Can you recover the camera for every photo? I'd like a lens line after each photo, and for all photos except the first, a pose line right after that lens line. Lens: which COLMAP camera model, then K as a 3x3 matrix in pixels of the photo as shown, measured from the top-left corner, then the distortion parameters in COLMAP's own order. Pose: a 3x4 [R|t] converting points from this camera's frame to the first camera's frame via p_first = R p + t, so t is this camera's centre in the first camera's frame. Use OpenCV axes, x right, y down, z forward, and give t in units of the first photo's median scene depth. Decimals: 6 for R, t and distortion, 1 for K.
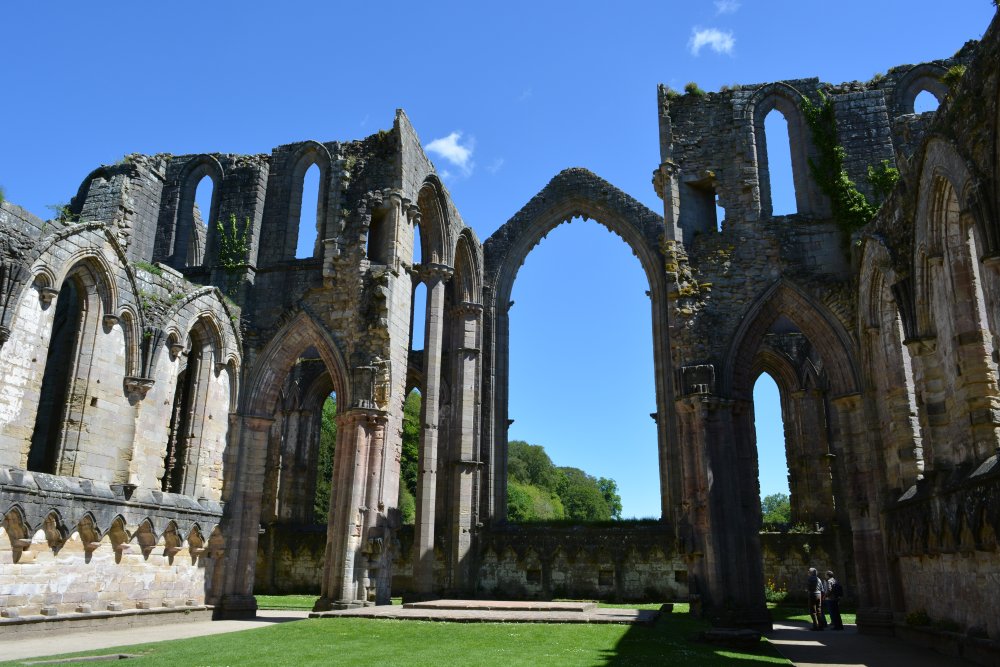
lens RADIAL K [[773.0, 0, 499.2], [0, 773.0, 335.3], [0, 0, 1]] dist [-0.013774, 0.000568]
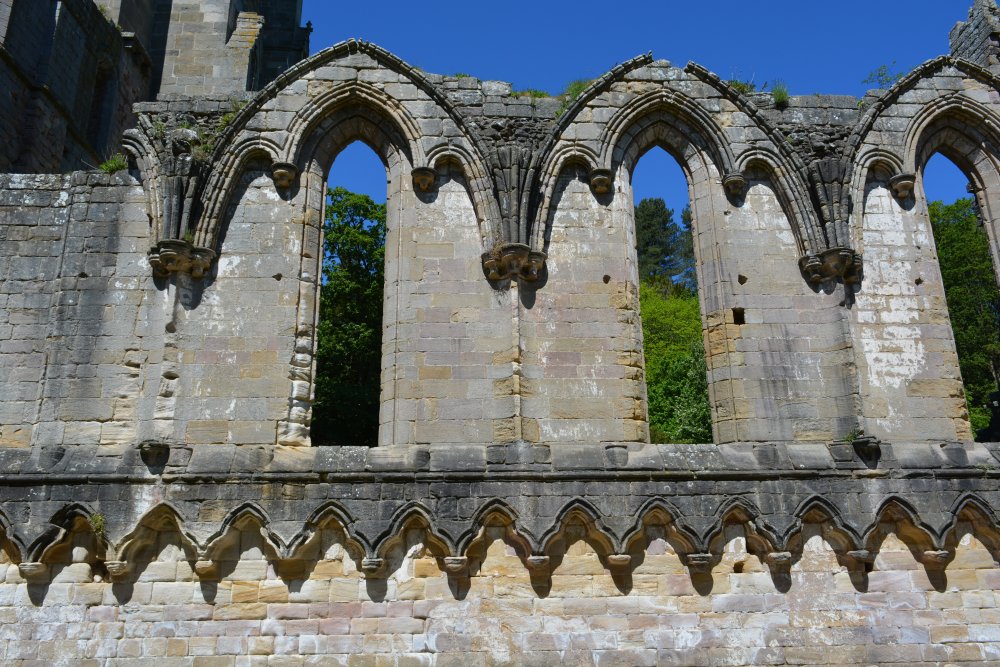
lens RADIAL K [[773.0, 0, 499.3], [0, 773.0, 335.0], [0, 0, 1]] dist [-0.013774, 0.000568]
pose [[0.271650, -0.301264, -0.914028, -0.097305], [0.290483, 0.931113, -0.220564, 0.104881], [0.917511, -0.205593, 0.340449, 0.386274]]
